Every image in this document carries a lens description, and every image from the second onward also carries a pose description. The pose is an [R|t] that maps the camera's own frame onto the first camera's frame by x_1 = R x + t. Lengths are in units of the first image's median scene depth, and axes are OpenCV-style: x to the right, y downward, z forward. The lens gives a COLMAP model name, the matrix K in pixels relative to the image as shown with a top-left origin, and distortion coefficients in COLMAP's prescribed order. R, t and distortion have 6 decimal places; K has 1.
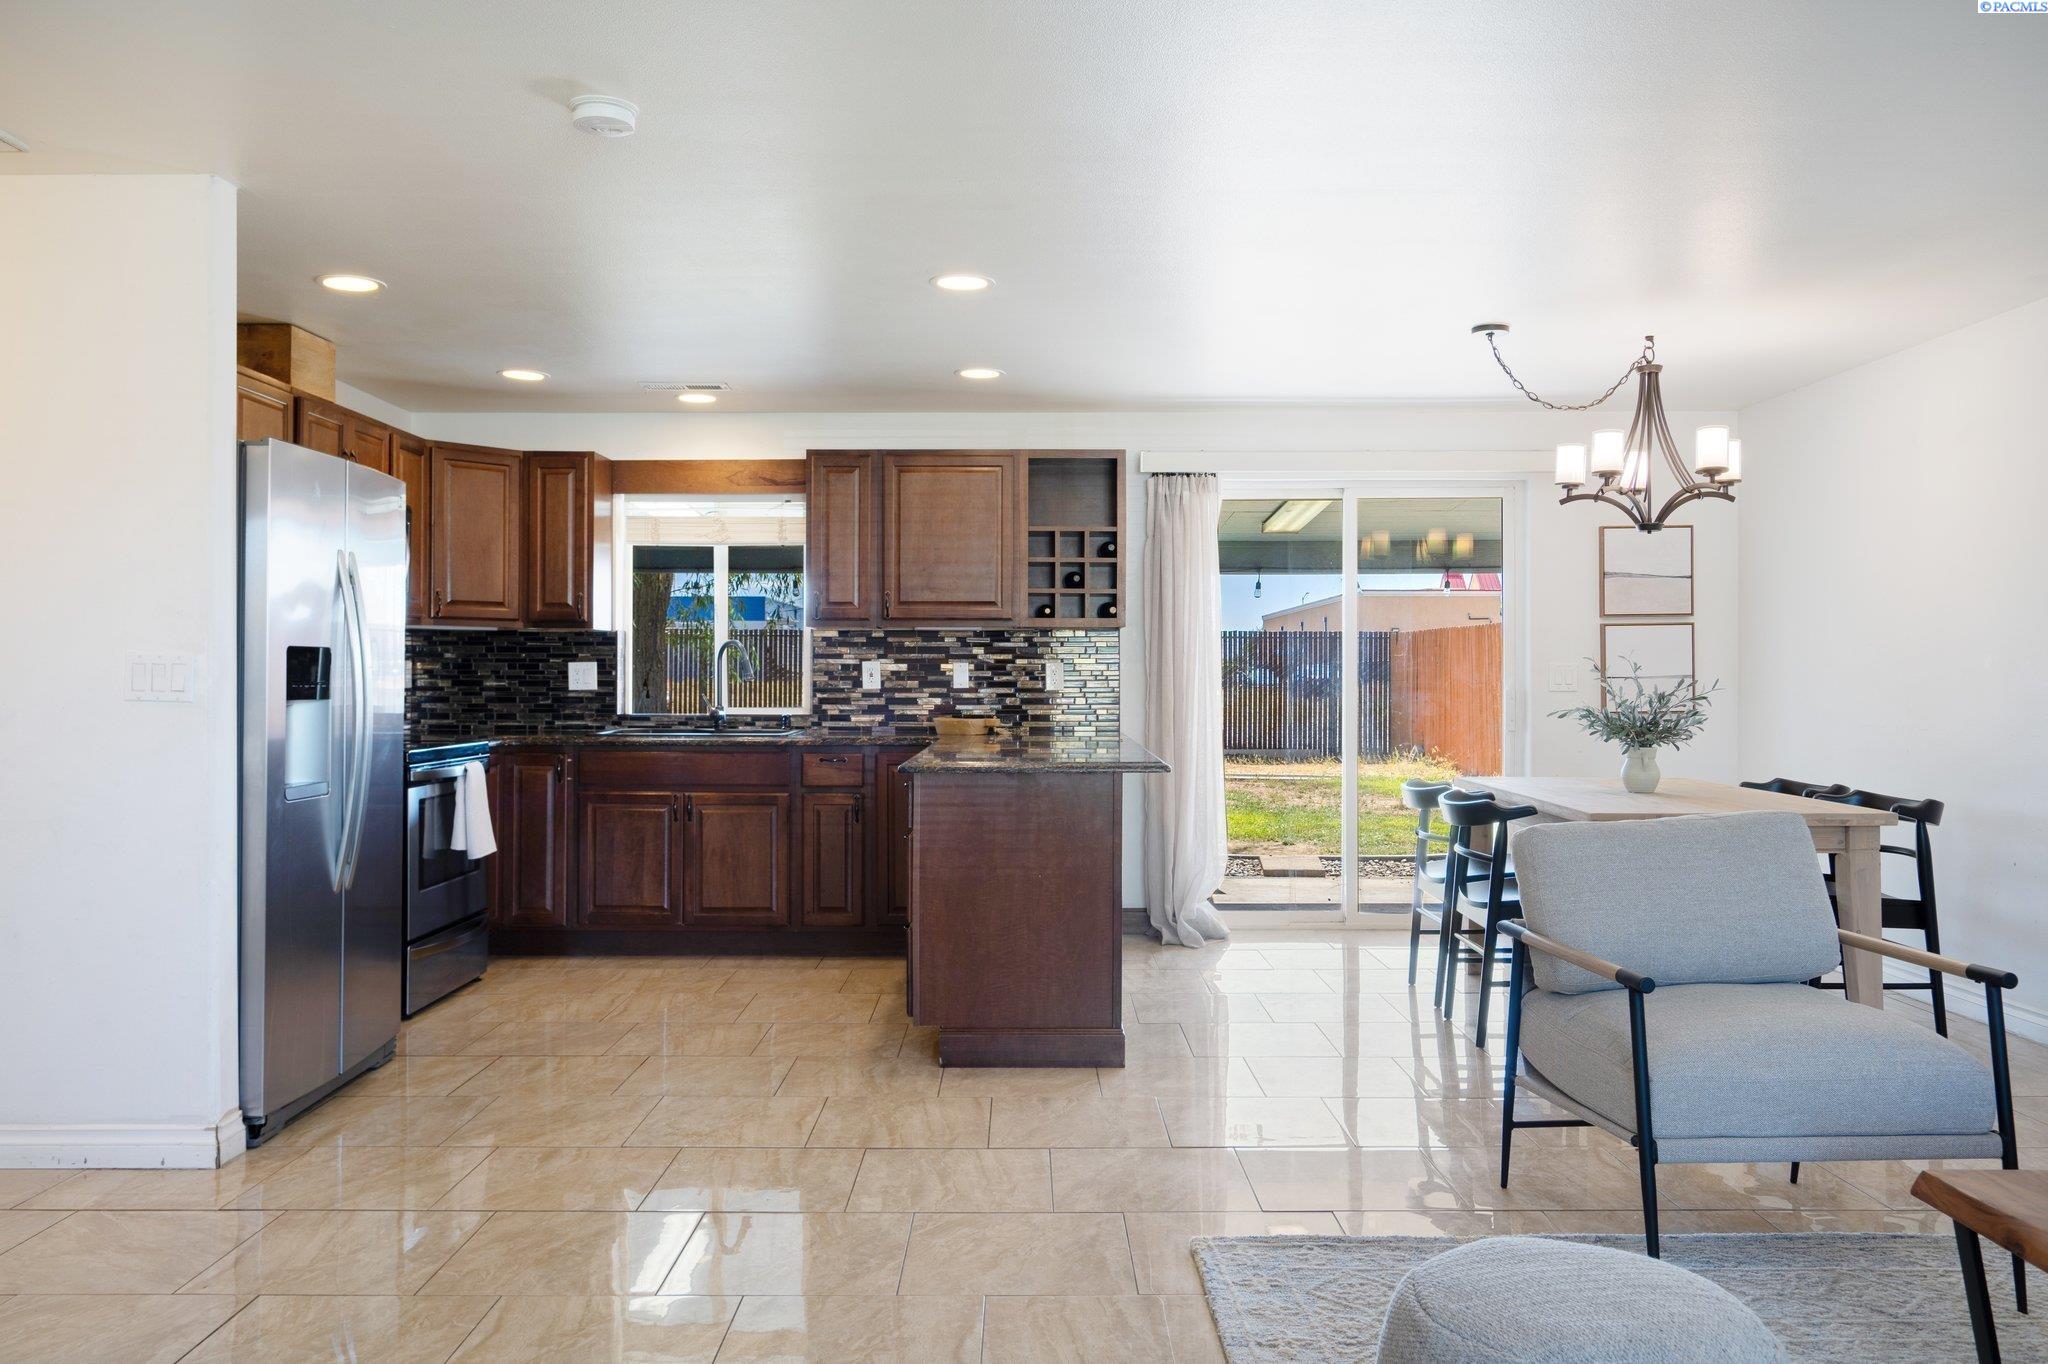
lens RADIAL K [[1510.2, 0, 1021.3], [0, 1510.2, 675.2], [0, 0, 1]] dist [0.009256, -0.004449]
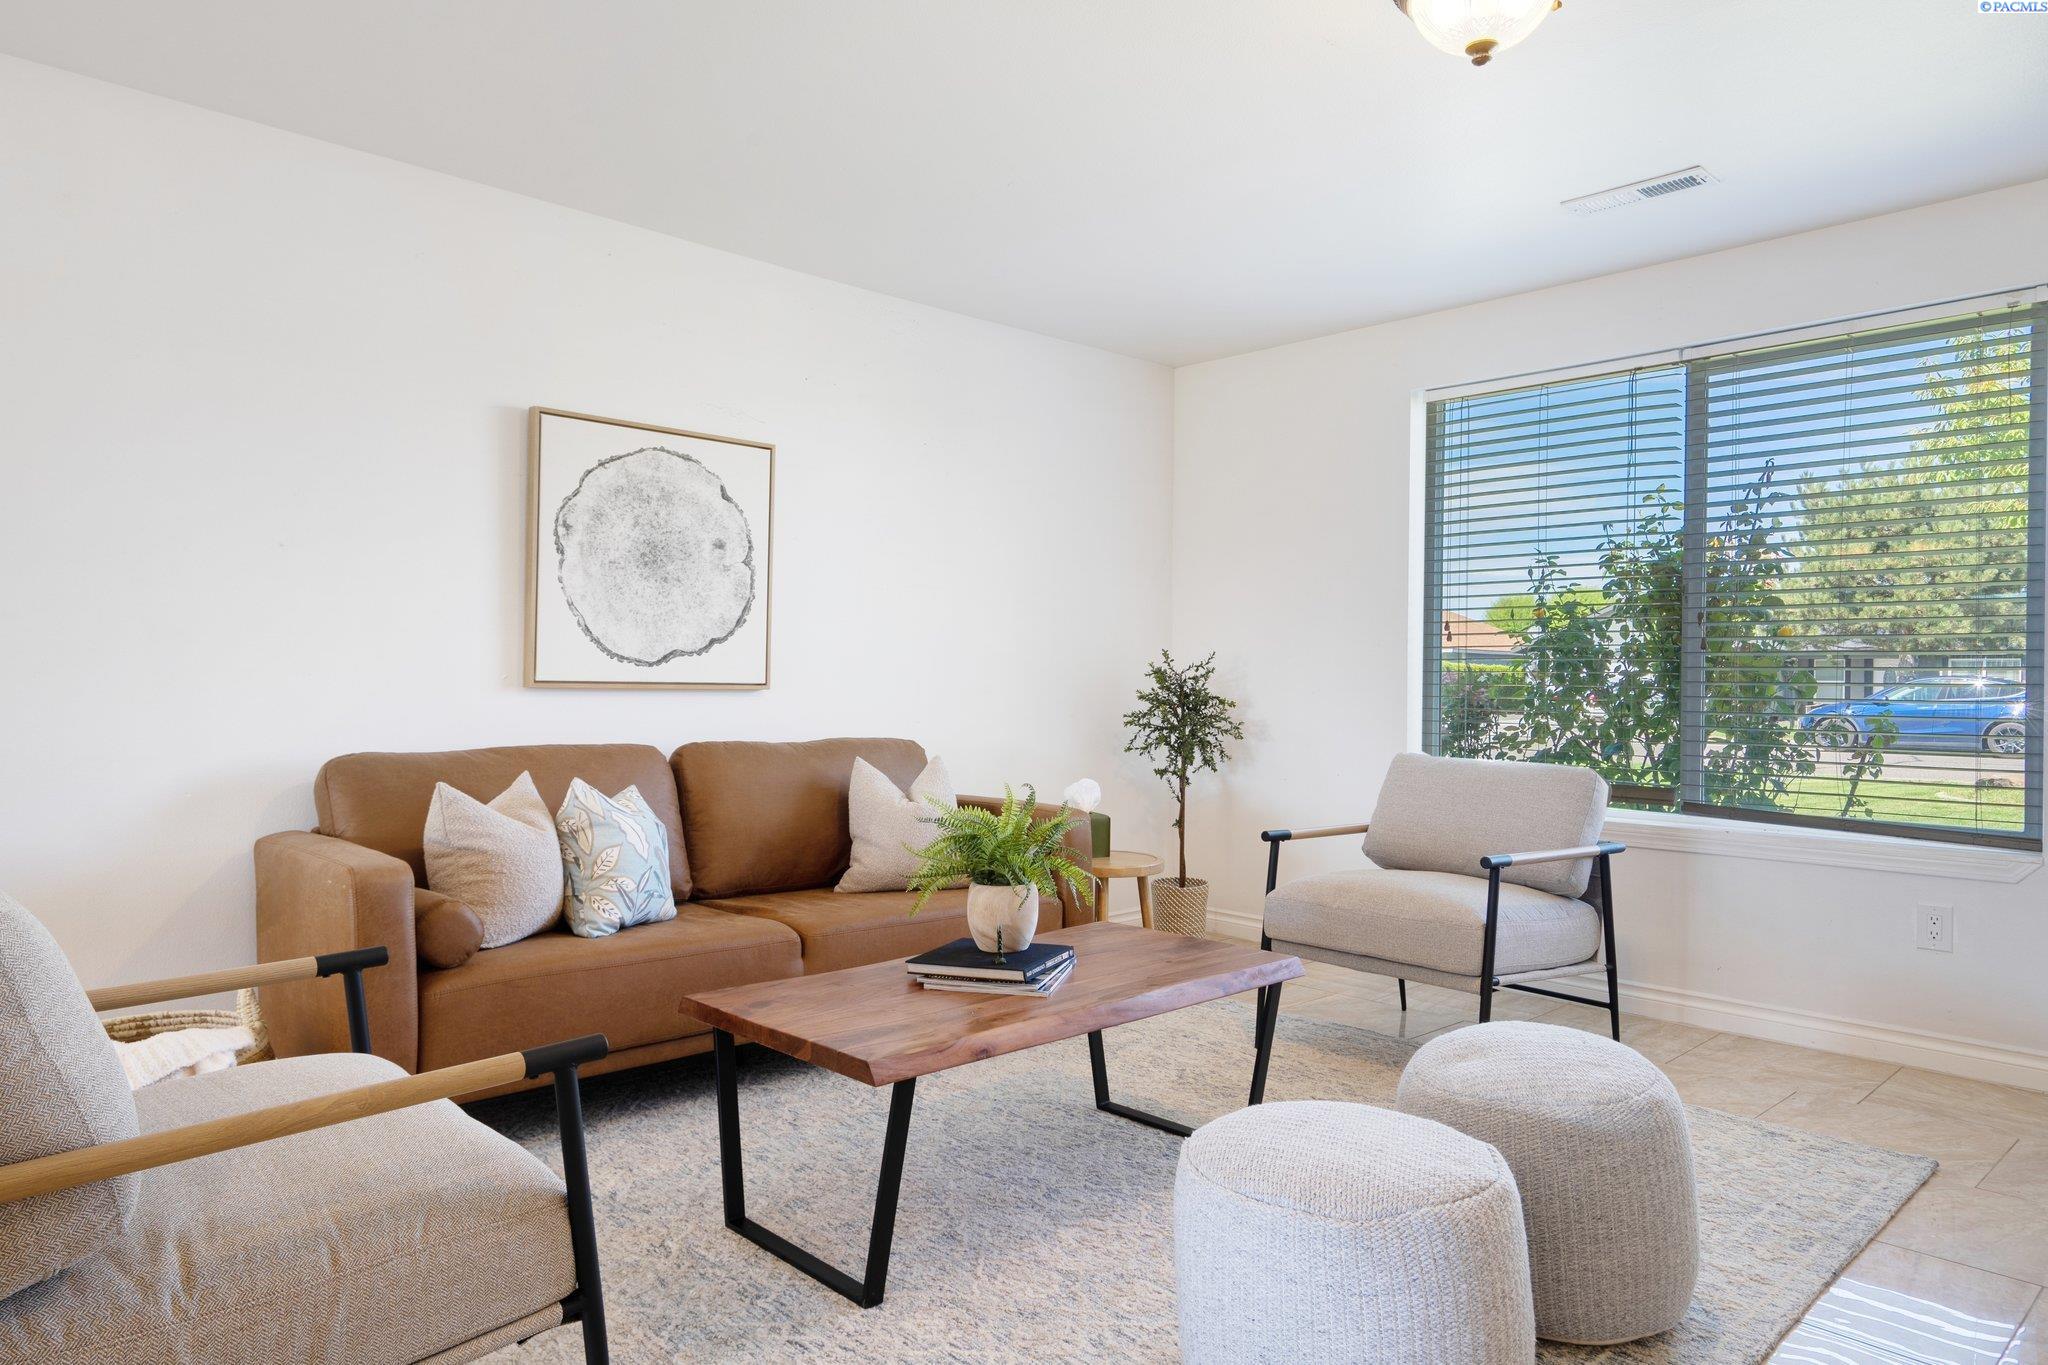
lens RADIAL K [[1303.3, 0, 1015.1], [0, 1303.3, 679.9], [0, 0, 1]] dist [0.004730, -0.000831]
pose [[-0.688962, -0.007756, 0.724755, -0.047477], [-0.012613, 0.999920, -0.001289, 0.018907], [-0.724687, -0.010029, -0.689005, 0.526509]]
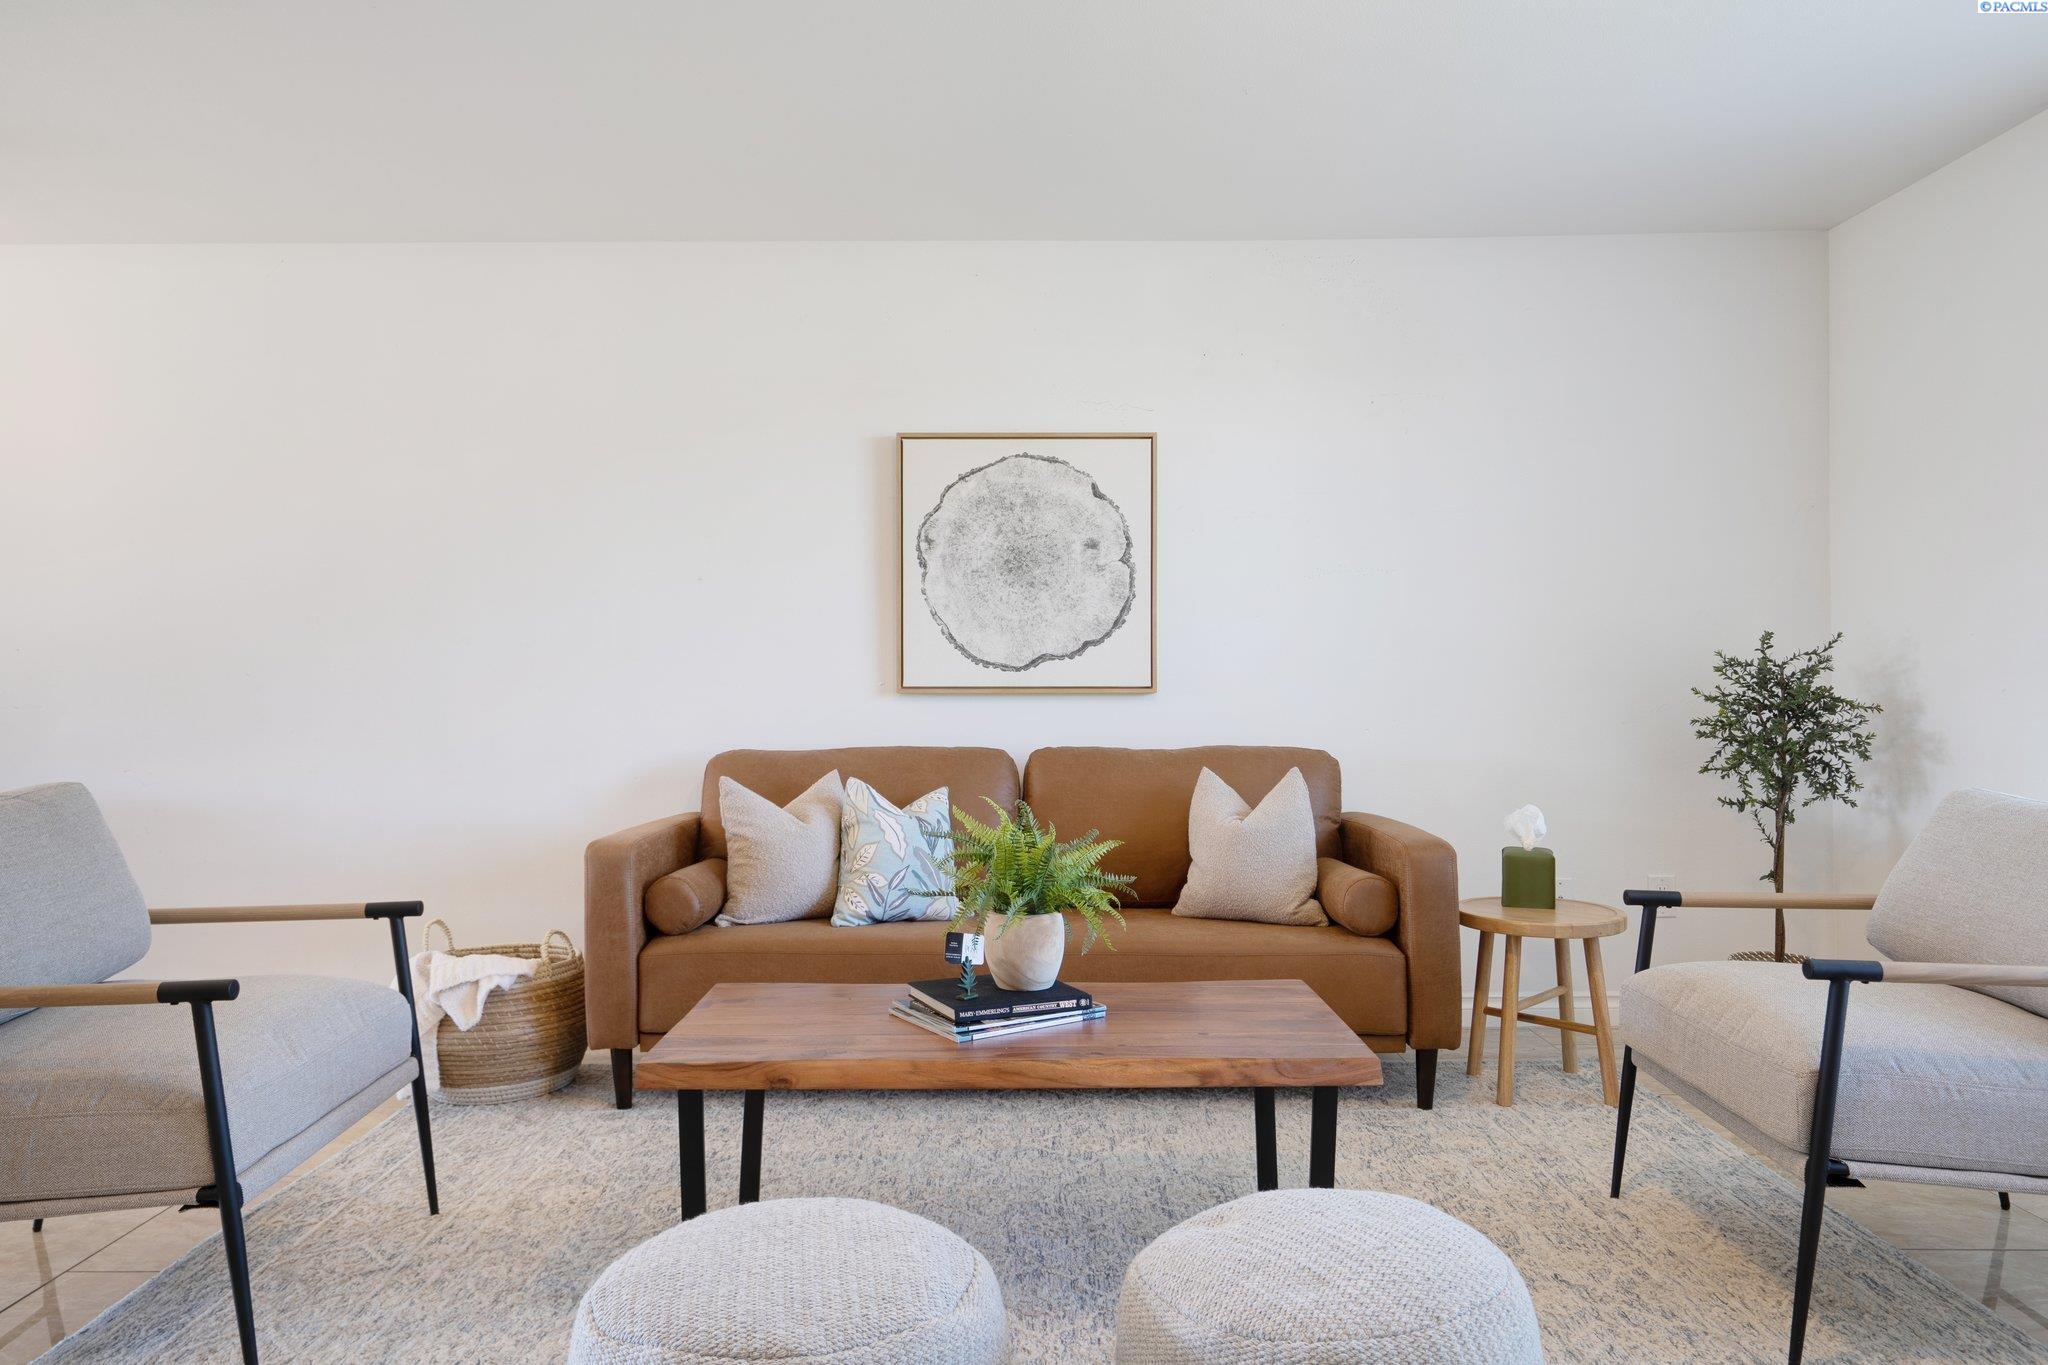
lens RADIAL K [[1354.6, 0, 1010.9], [0, 1354.6, 679.2], [0, 0, 1]] dist [-0.000679, 0.012286]
pose [[0.001528, 0.000274, 0.999999, -0.124957], [0.003013, 0.999995, -0.000278, 0.017959], [-0.999994, 0.003013, 0.001527, 0.246040]]
